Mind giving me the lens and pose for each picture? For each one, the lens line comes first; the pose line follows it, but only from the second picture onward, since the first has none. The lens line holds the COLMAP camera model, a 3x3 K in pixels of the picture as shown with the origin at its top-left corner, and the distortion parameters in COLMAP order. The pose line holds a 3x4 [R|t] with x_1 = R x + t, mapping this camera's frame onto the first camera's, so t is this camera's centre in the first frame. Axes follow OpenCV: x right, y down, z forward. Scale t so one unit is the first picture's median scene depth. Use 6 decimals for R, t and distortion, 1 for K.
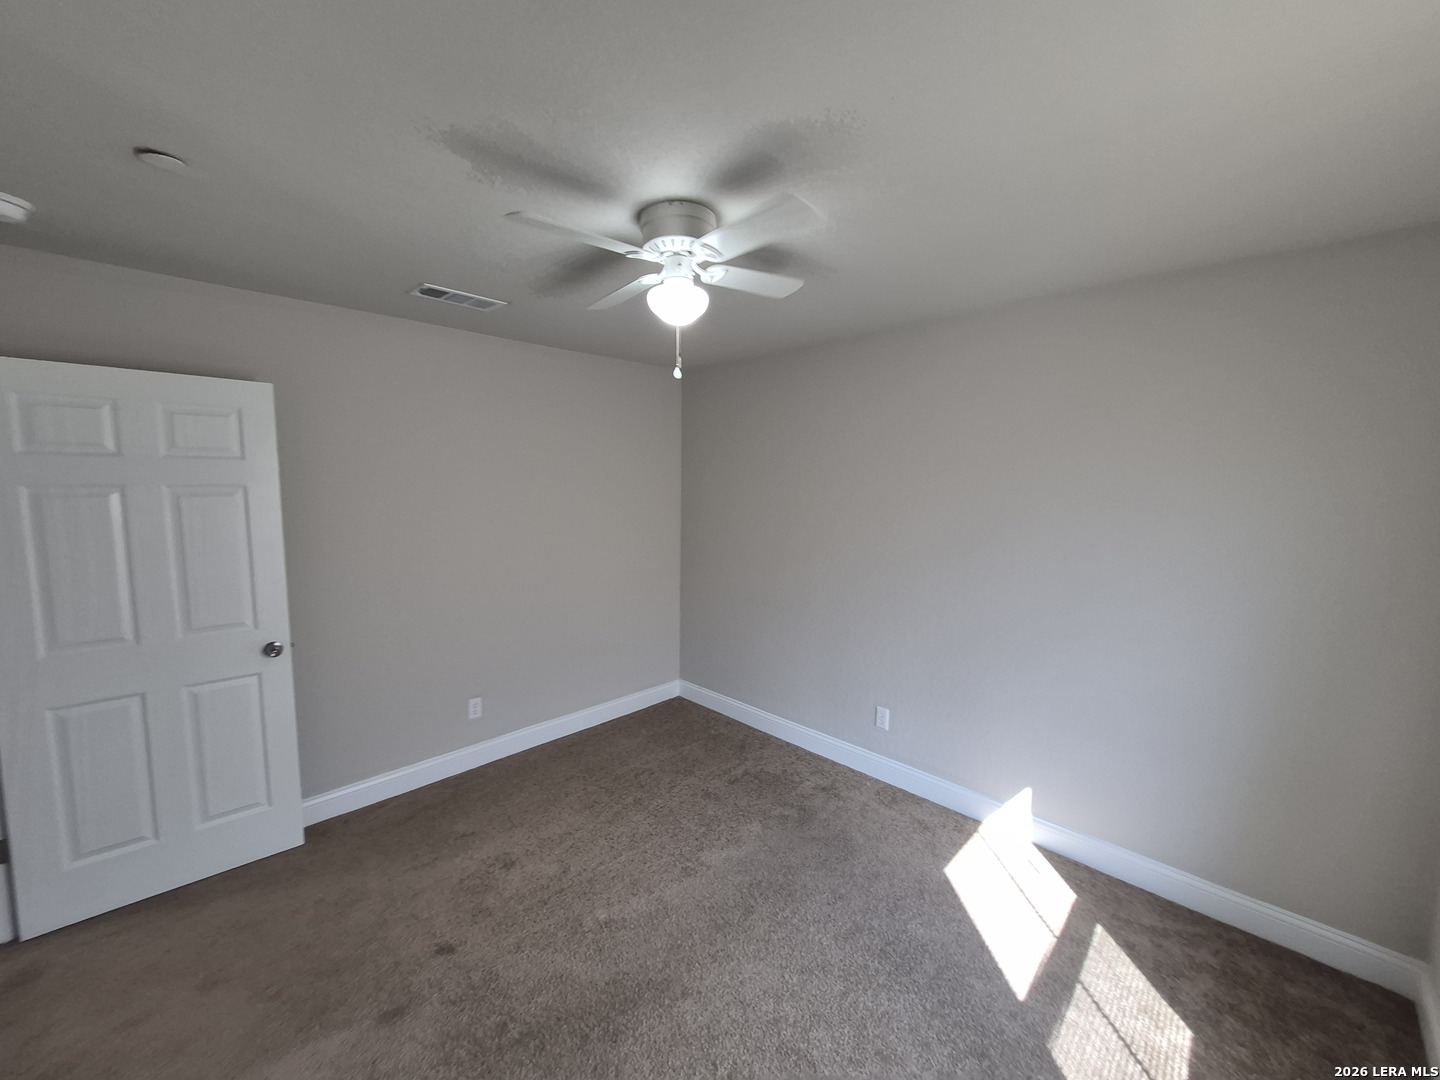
lens RADIAL K [[566.2, 0, 712.0], [0, 566.2, 543.6], [0, 0, 1]] dist [0.007215, -0.000094]
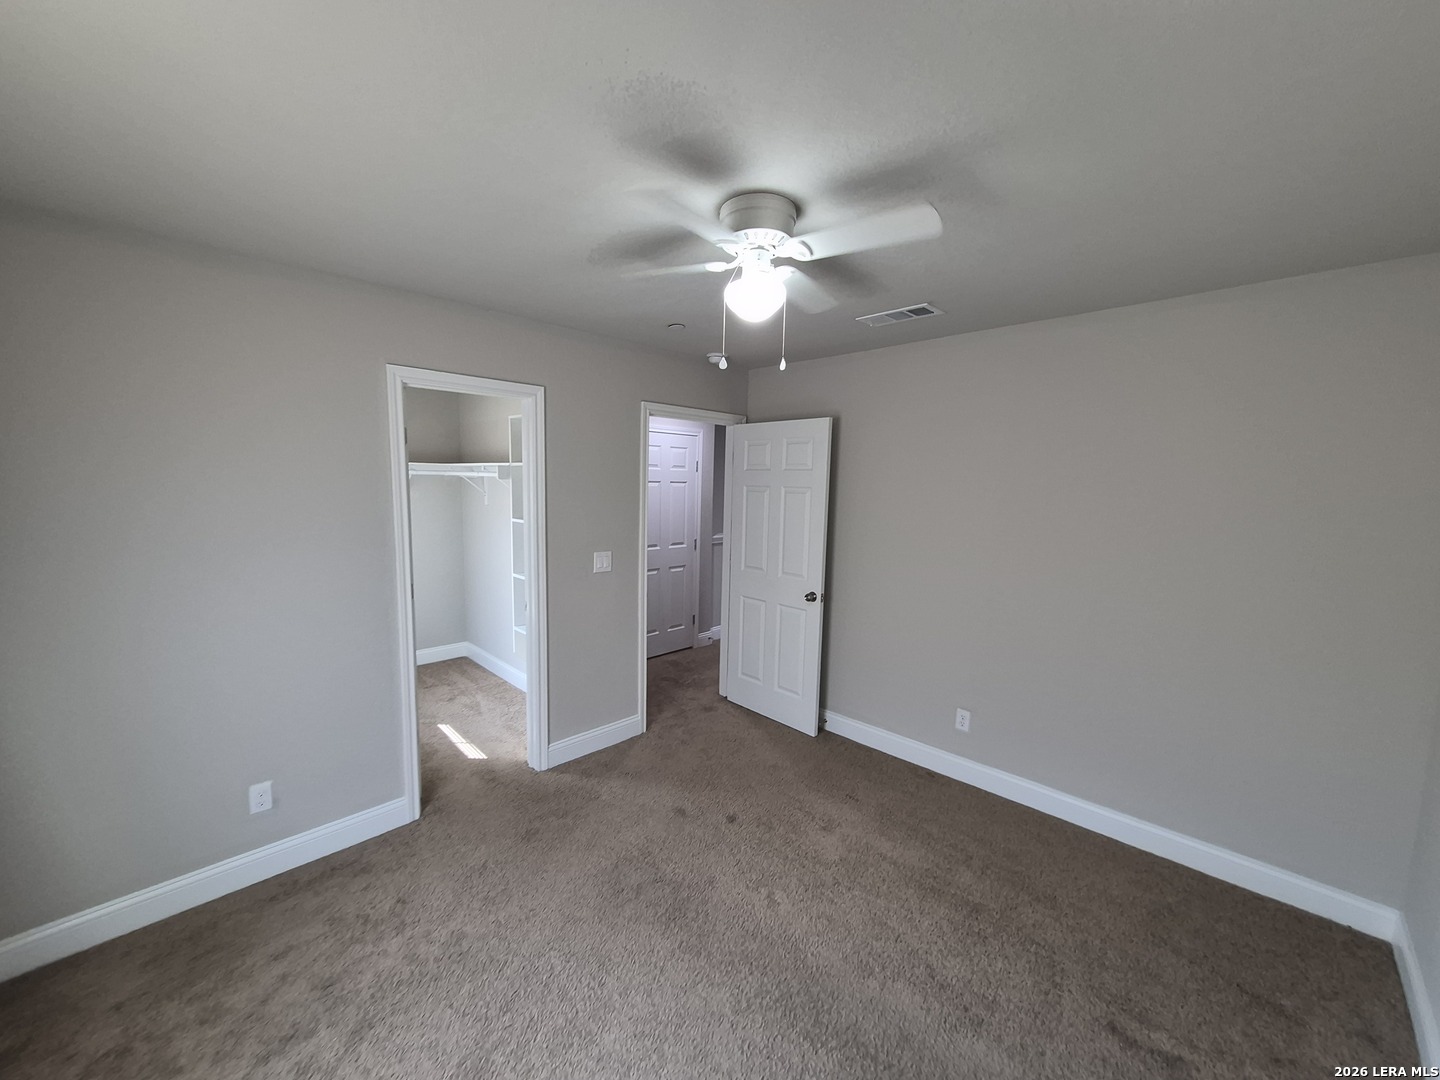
lens RADIAL K [[566.2, 0, 710.2], [0, 566.2, 540.2], [0, 0, 1]] dist [0.007215, -0.000094]
pose [[0.012550, 0.096277, -0.995275, 0.693274], [-0.133363, 0.986622, 0.093758, -0.064382], [0.990988, 0.131557, 0.025222, 0.681341]]
